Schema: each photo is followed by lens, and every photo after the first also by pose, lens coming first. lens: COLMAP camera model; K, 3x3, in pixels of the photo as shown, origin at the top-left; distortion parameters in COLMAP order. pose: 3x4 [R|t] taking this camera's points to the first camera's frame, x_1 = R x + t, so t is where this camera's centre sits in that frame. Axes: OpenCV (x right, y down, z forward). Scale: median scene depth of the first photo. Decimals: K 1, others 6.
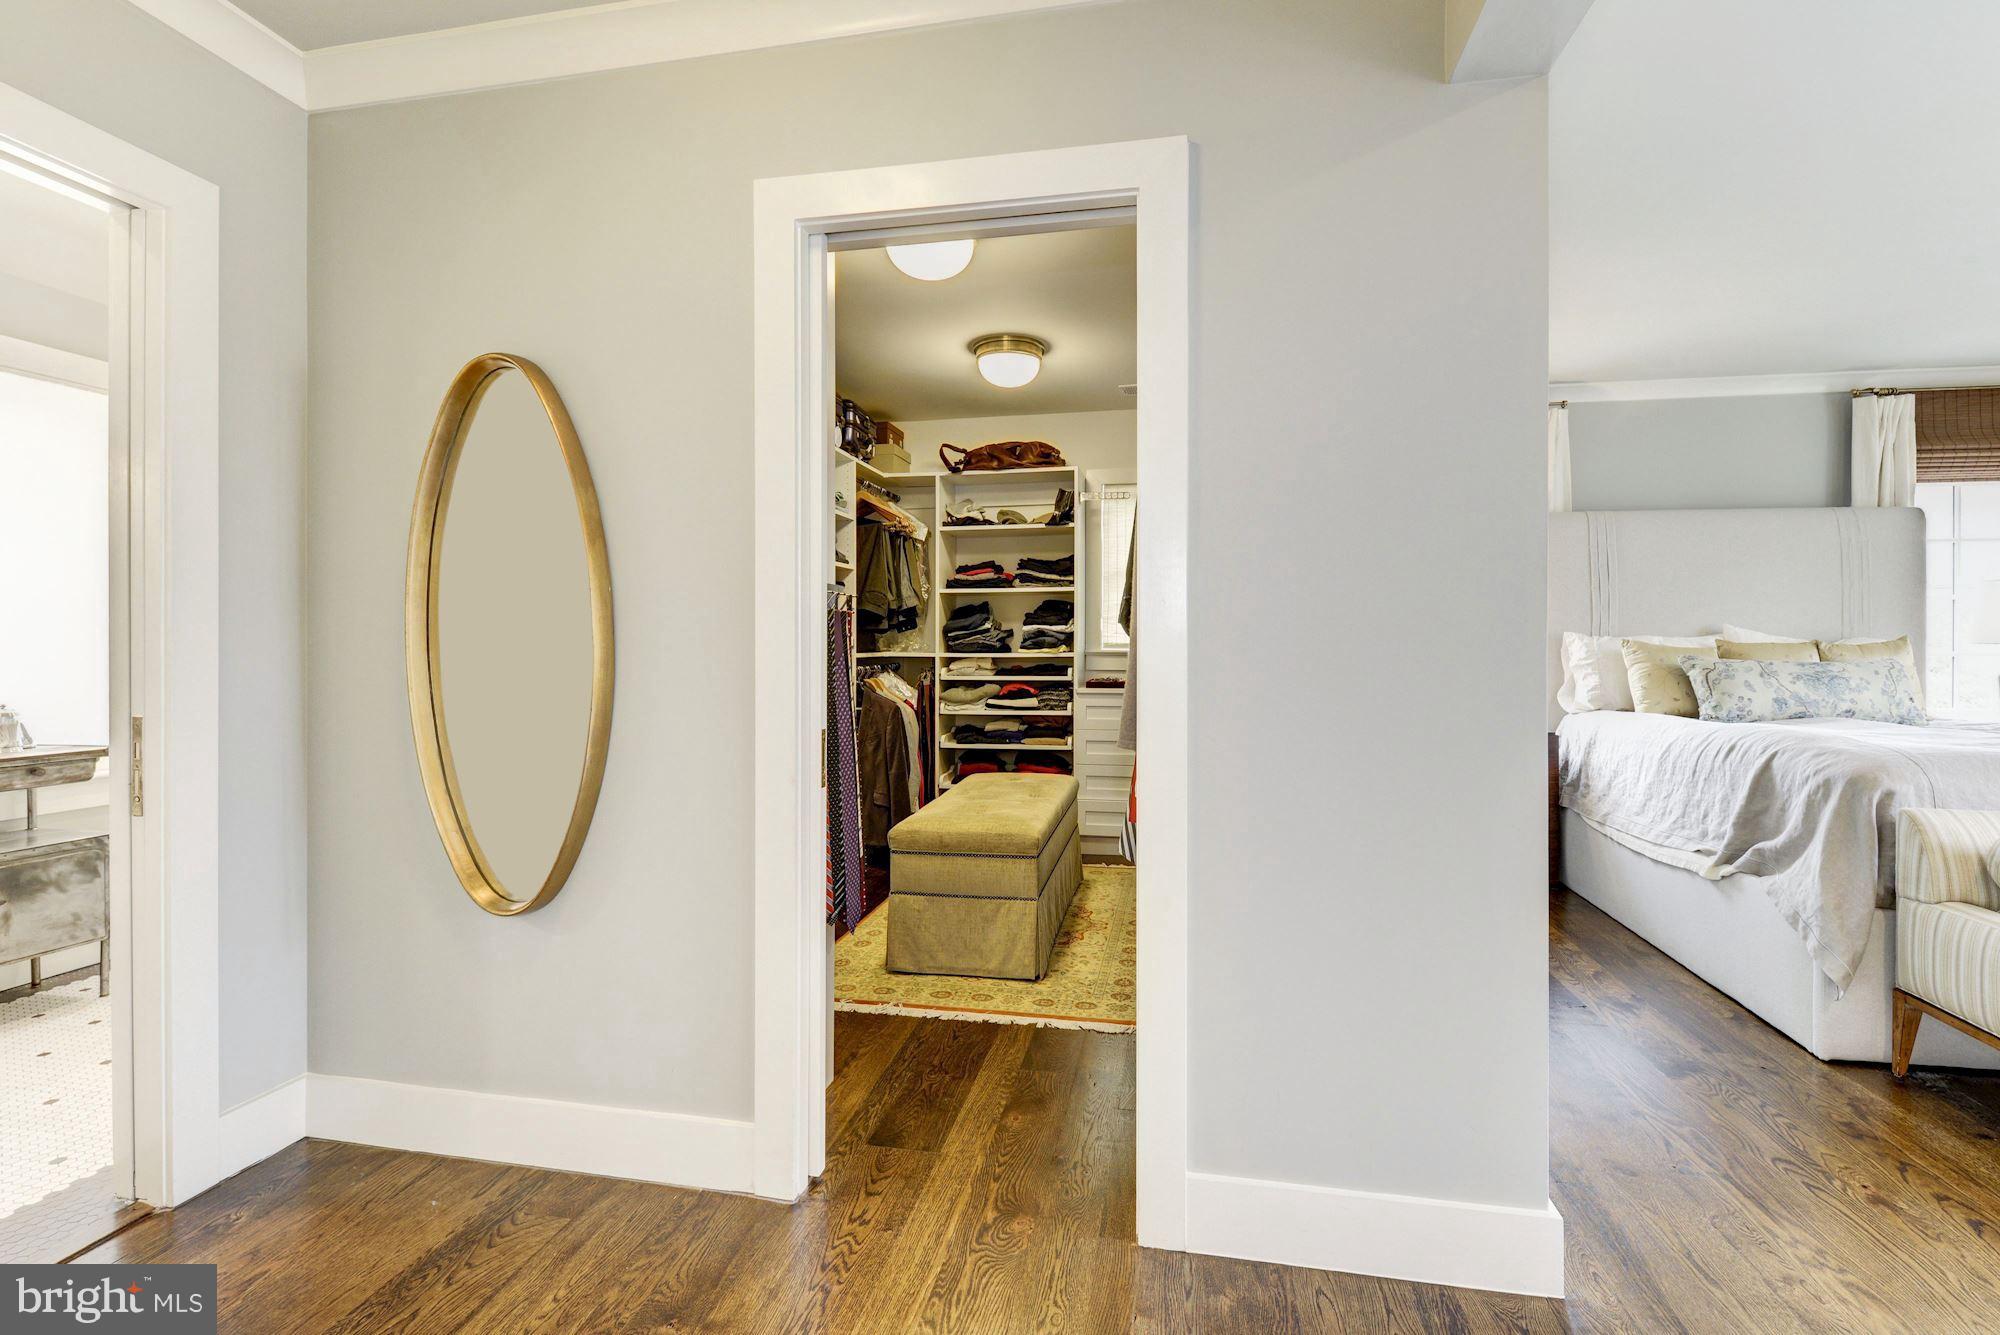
lens RADIAL K [[871.0, 0, 1000.2], [0, 871.0, 648.8], [0, 0, 1]] dist [0.012562, -0.007174]
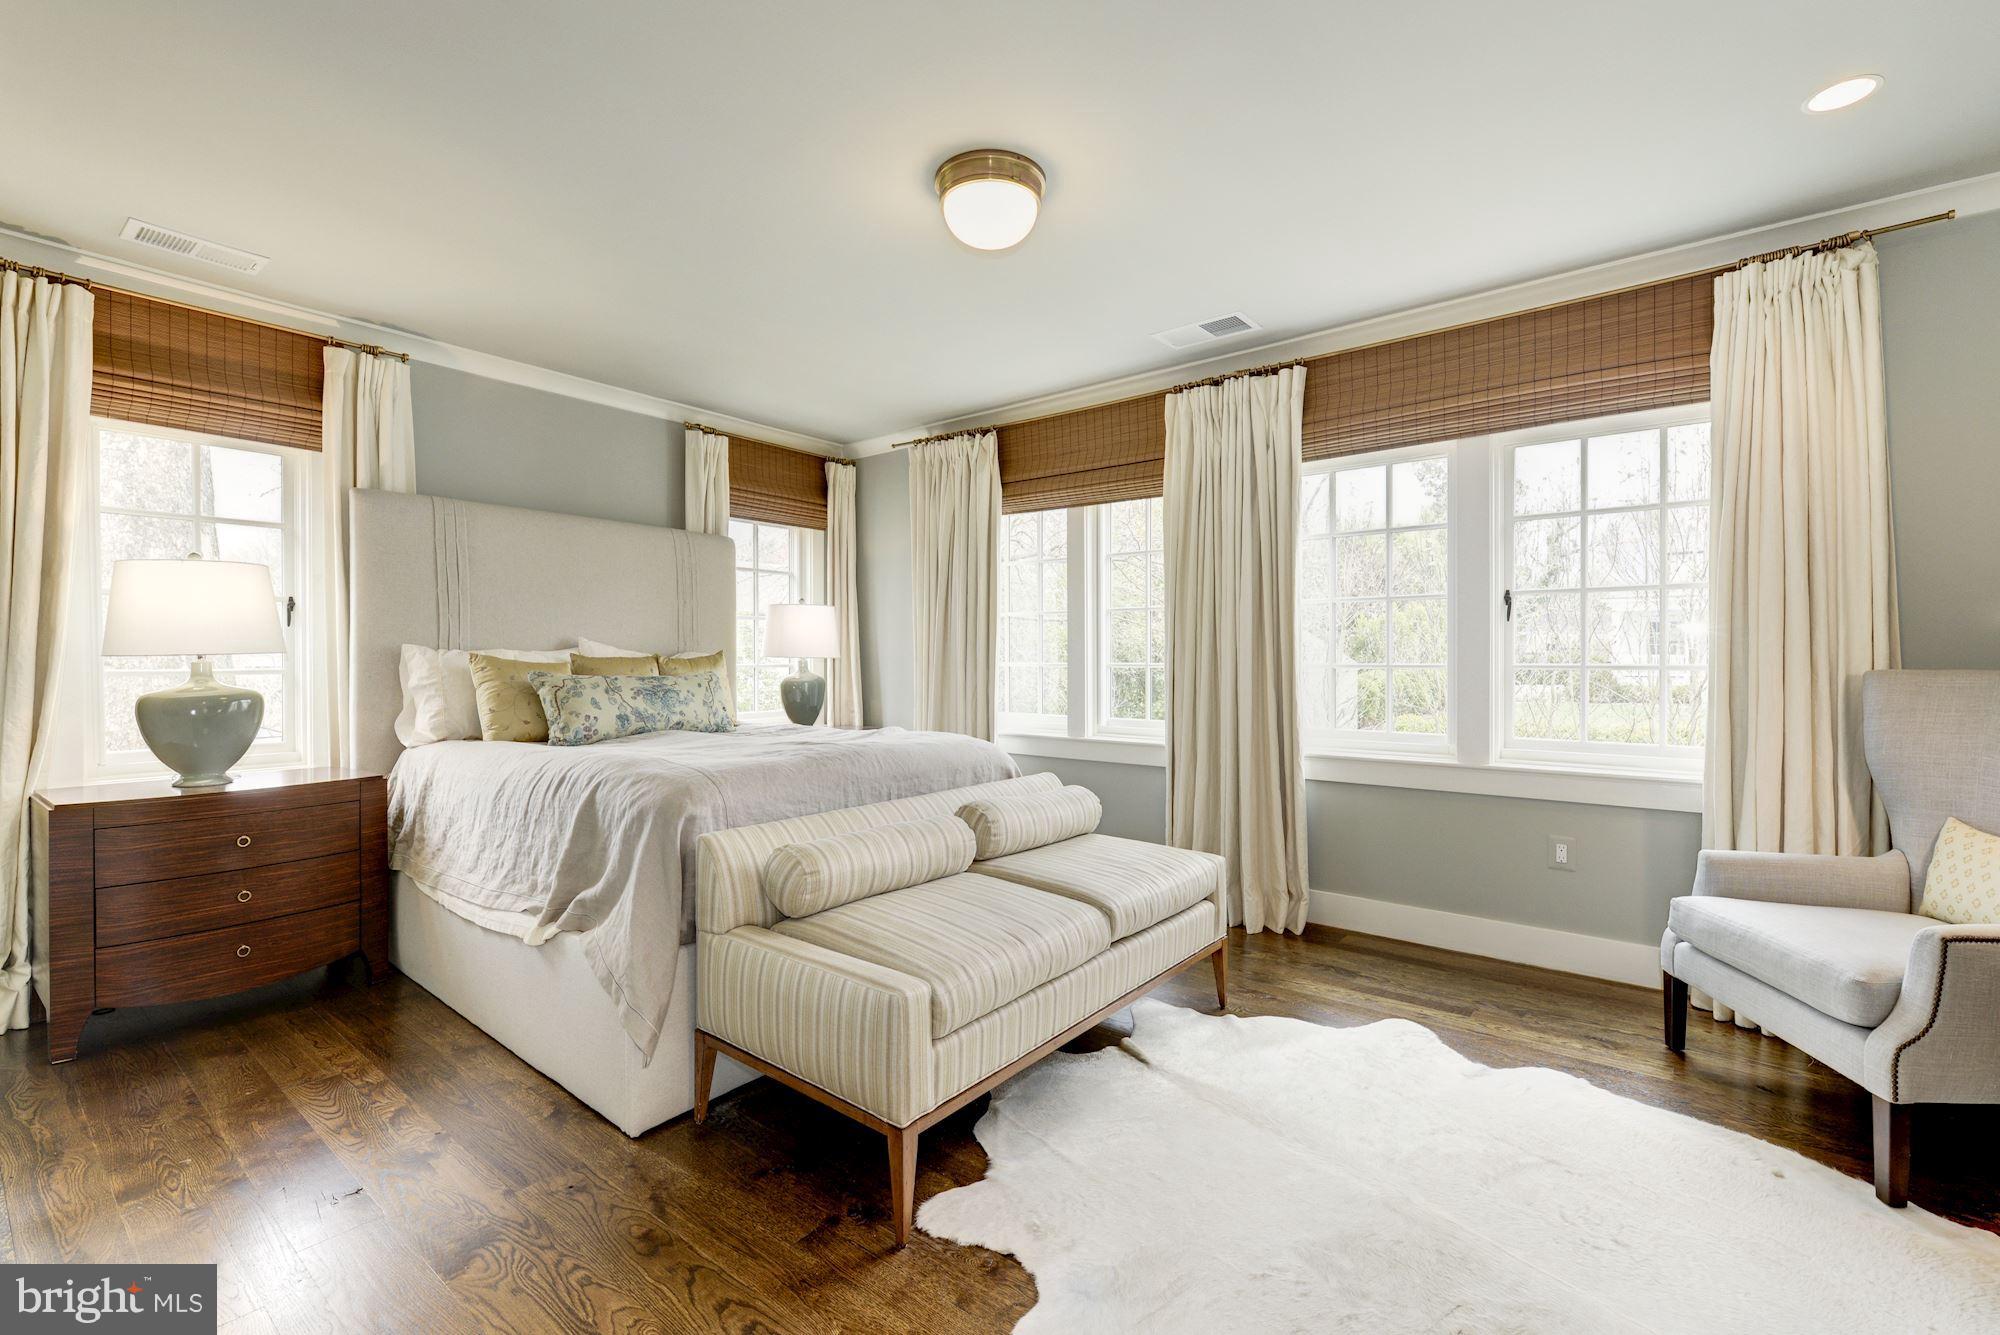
lens RADIAL K [[871.0, 0, 1000.2], [0, 871.0, 648.8], [0, 0, 1]] dist [0.012562, -0.007174]
pose [[0.464374, 0.004878, 0.885626, 0.263213], [0.009100, 0.999906, -0.010279, -0.002747], [-0.885593, 0.012833, 0.464285, 0.210014]]
